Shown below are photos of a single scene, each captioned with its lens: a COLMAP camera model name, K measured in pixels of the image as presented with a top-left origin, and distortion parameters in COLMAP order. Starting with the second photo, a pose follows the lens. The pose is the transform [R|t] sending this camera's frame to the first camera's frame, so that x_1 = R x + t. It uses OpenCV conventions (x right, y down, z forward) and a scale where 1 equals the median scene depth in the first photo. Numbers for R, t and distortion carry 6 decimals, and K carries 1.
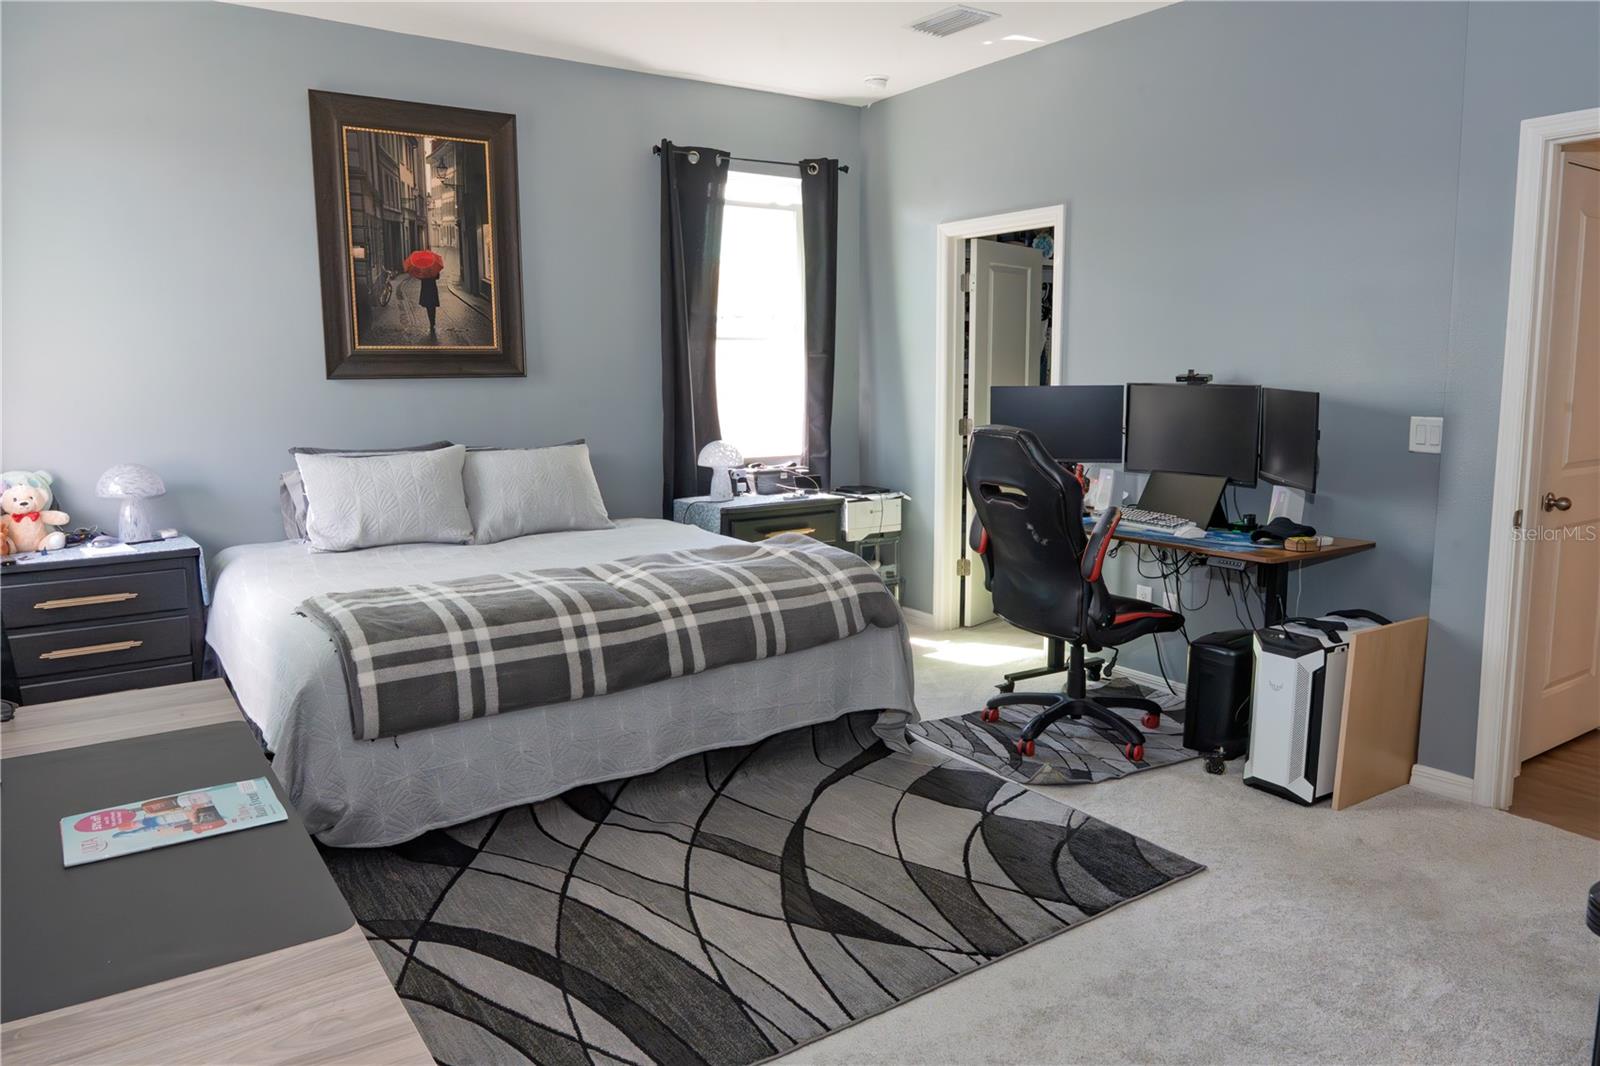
lens RADIAL K [[1102.9, 0, 795.3], [0, 1102.9, 506.2], [0, 0, 1]] dist [-0.003042, -0.001792]
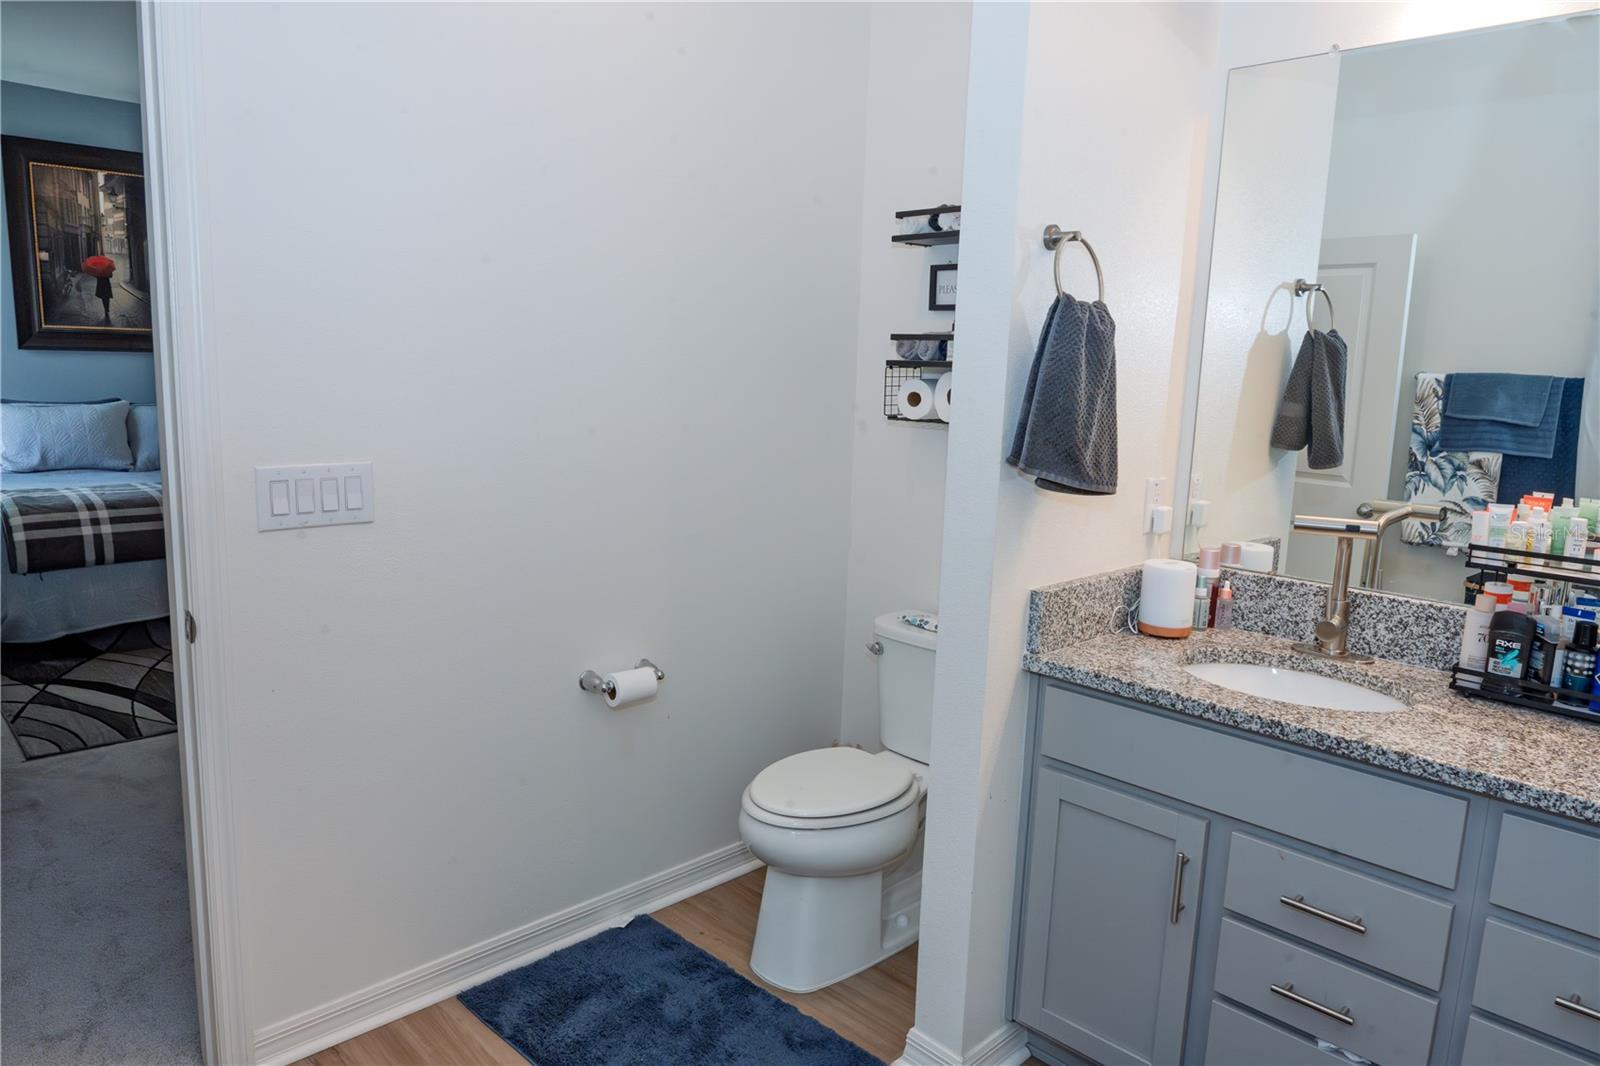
lens RADIAL K [[1054.2, 0, 800.0], [0, 1054.2, 533.0], [0, 0, 1]] dist [-0.002543, -0.011226]
pose [[0.982330, 0.008141, 0.186981, 0.274054], [-0.016143, 0.999016, 0.041312, 0.040867], [-0.186460, -0.043601, 0.981495, -0.445069]]
